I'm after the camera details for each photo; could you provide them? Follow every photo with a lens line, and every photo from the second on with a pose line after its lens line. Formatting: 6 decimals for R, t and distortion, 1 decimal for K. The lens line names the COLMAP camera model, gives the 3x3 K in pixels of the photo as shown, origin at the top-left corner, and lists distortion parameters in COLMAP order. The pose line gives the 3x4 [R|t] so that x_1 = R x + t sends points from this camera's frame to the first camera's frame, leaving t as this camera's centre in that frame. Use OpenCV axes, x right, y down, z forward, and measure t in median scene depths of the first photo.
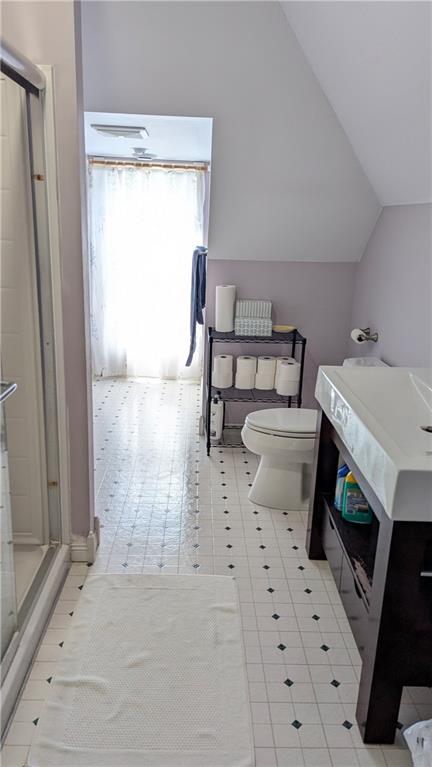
lens RADIAL K [[549.3, 0, 218.0], [0, 549.3, 387.1], [0, 0, 1]] dist [0.007670, -0.001198]
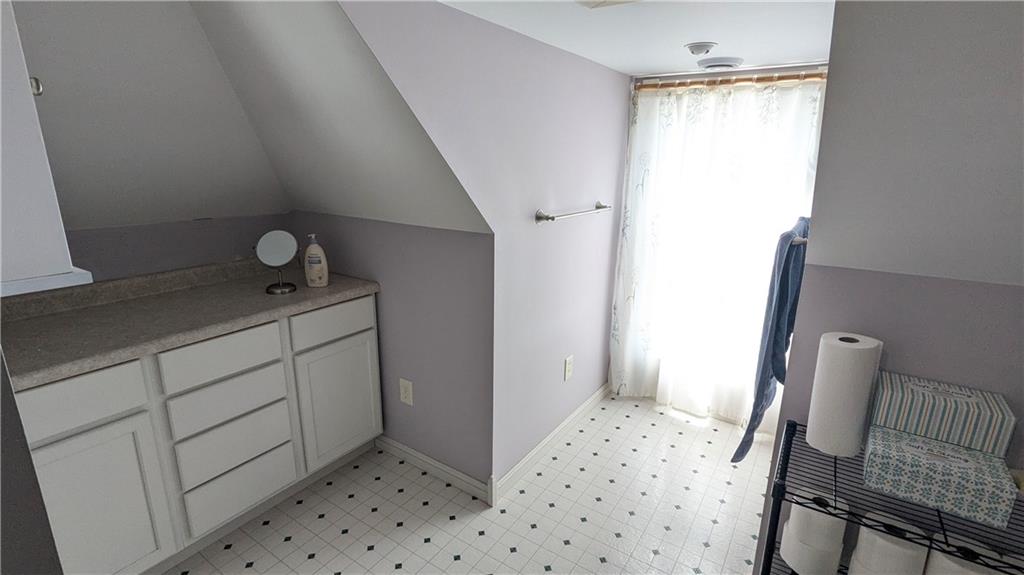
lens RADIAL K [[481.5, 0, 508.9], [0, 481.5, 285.6], [0, 0, 1]] dist [0.004035, 0.000166]
pose [[0.813814, 0.115630, -0.569506, 0.005233], [-0.144897, 0.989428, -0.006167, -0.141617], [0.562772, 0.087538, 0.821964, 0.446005]]
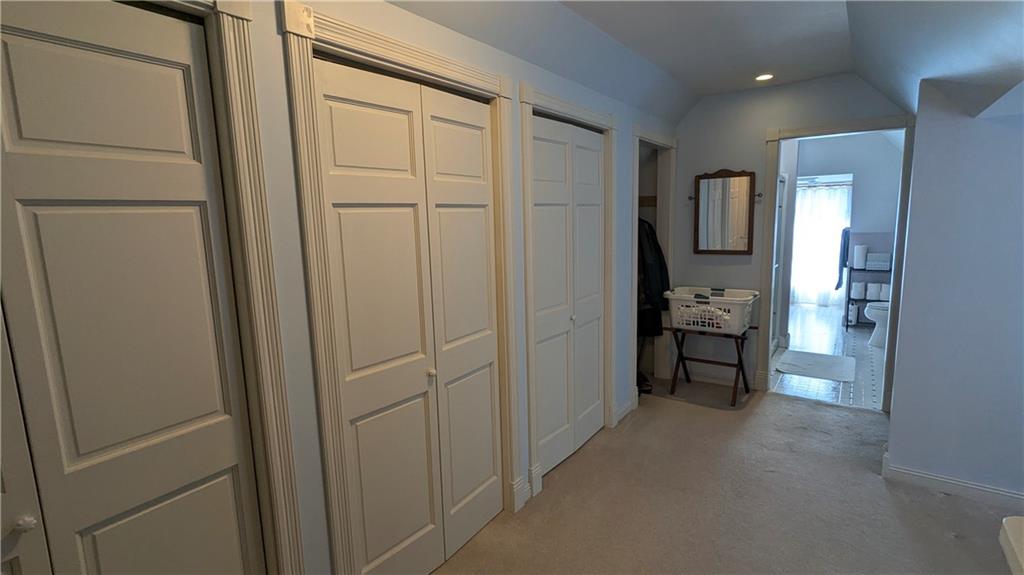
lens RADIAL K [[481.5, 0, 507.5], [0, 481.5, 290.9], [0, 0, 1]] dist [0.004035, 0.000166]
pose [[0.789228, 0.028576, -0.613435, 0.061144], [-0.114721, 0.988192, -0.101563, 0.229364], [0.603289, 0.150531, 0.783187, -0.849112]]
